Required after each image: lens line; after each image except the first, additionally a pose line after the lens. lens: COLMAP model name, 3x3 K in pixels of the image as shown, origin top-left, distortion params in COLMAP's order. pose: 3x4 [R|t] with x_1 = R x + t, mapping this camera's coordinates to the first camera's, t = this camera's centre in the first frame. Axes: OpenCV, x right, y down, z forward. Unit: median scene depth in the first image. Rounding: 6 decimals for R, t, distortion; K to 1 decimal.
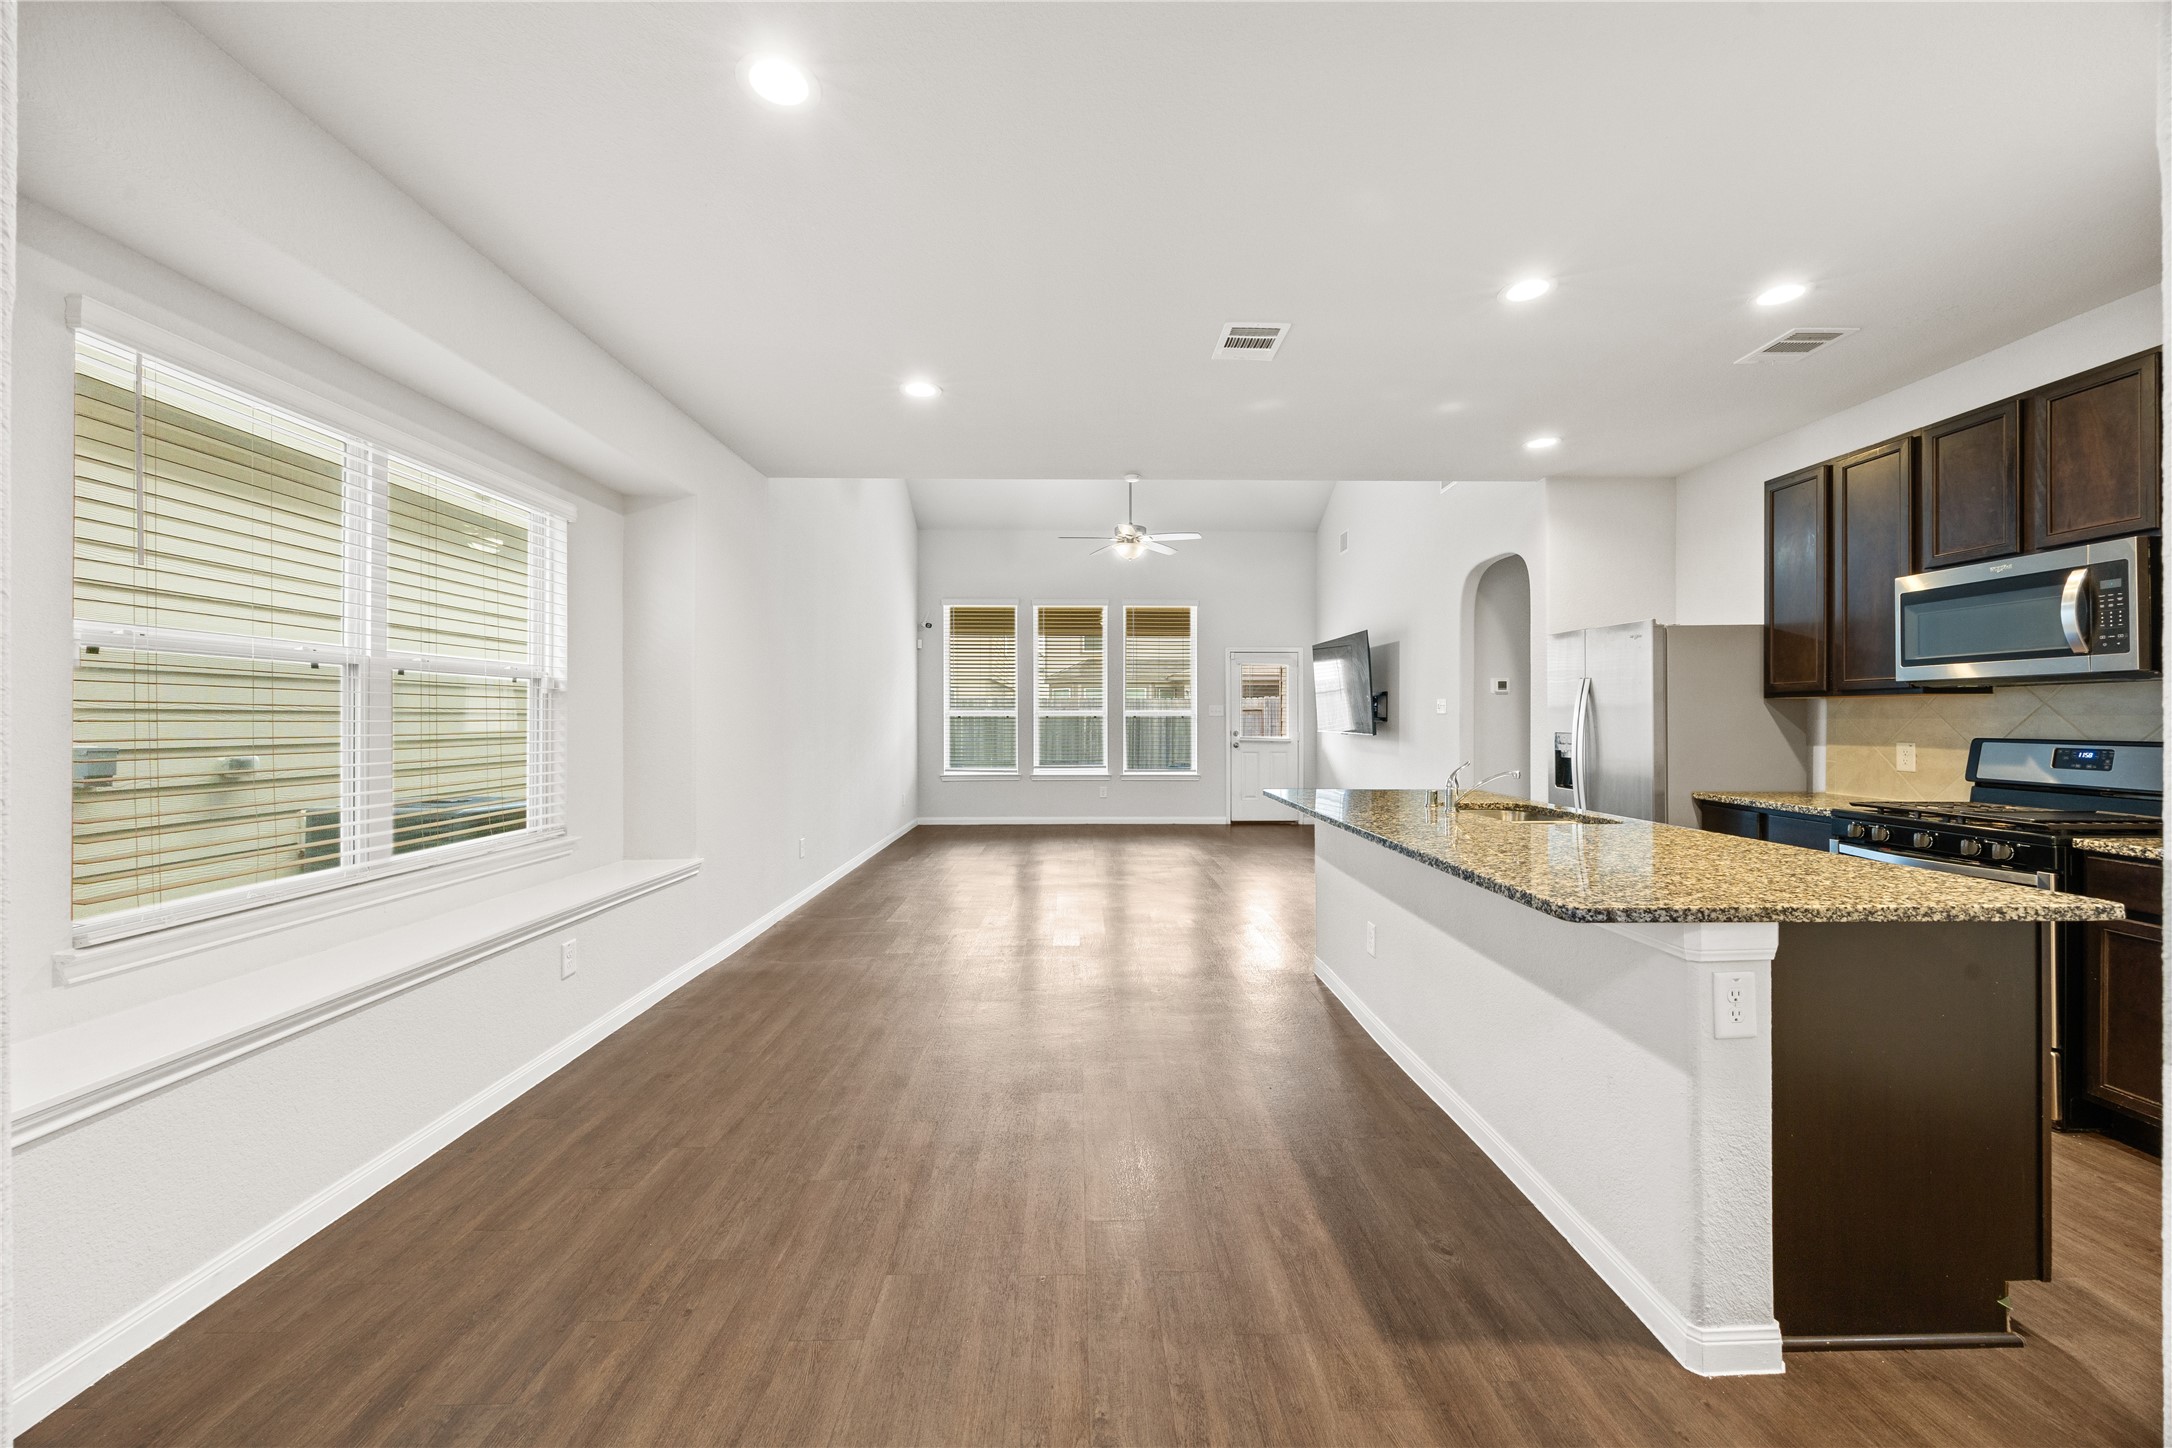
lens RADIAL K [[833.9, 0, 1086.5], [0, 833.9, 724.9], [0, 0, 1]] dist [-0.001037, 0.000029]
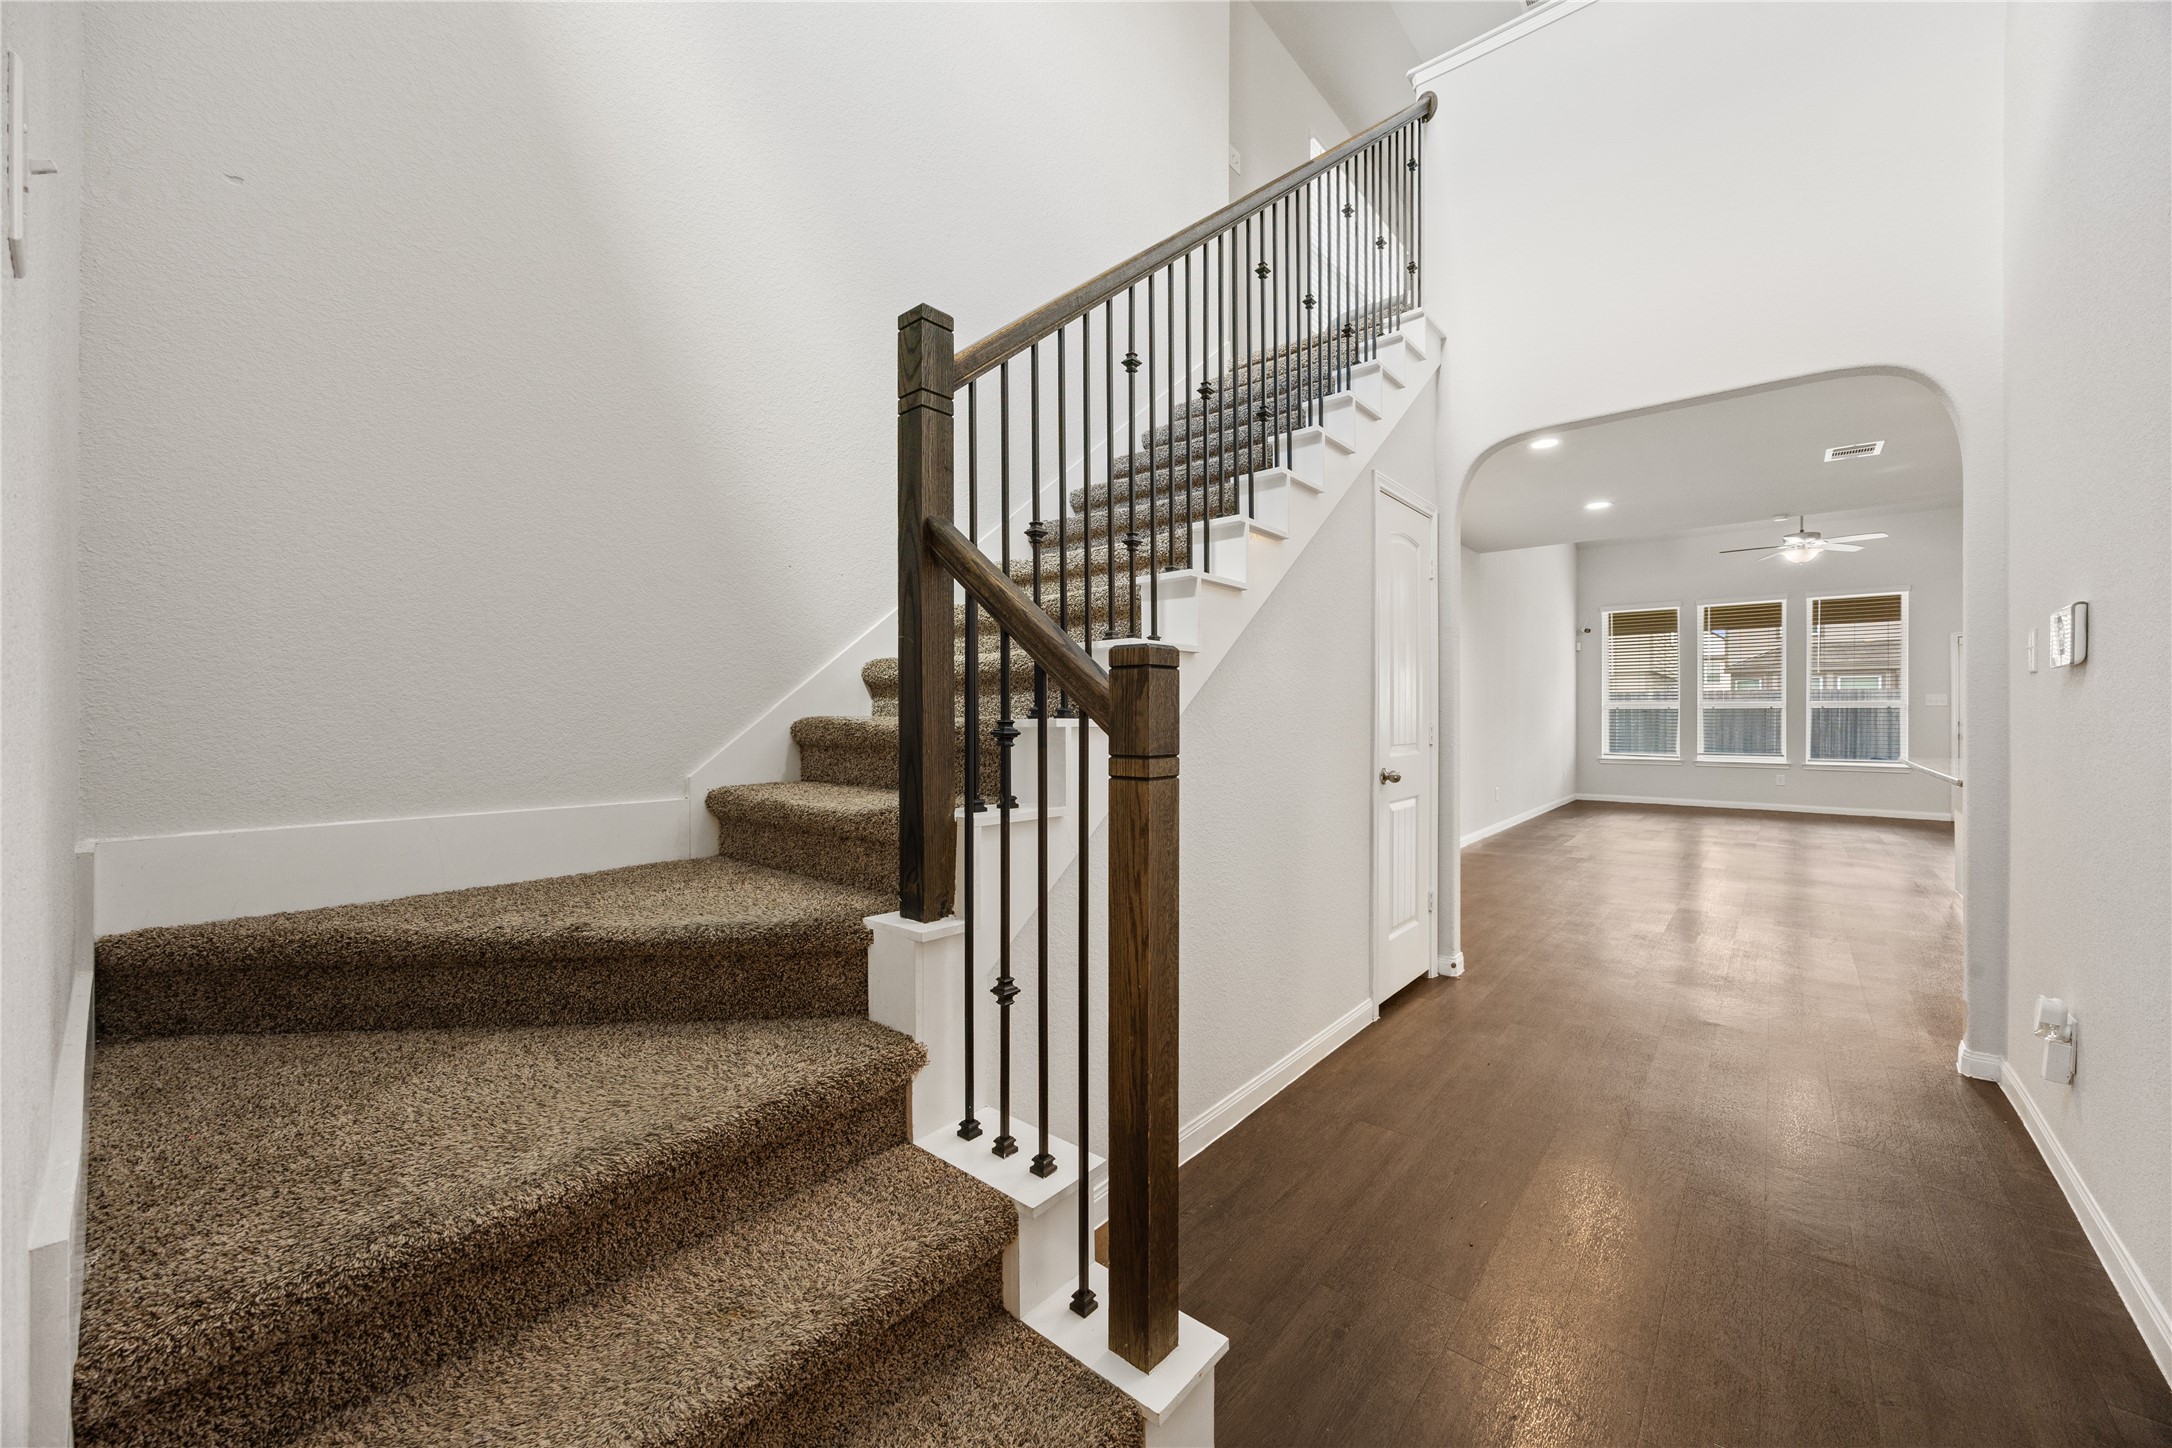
lens RADIAL K [[833.9, 0, 1081.6], [0, 833.9, 727.0], [0, 0, 1]] dist [-0.001037, 0.000029]
pose [[0.741070, 0.007038, -0.671391, 0.070033], [0.000831, 0.999935, 0.011399, 0.002334], [0.671427, -0.009006, 0.741016, -0.342392]]
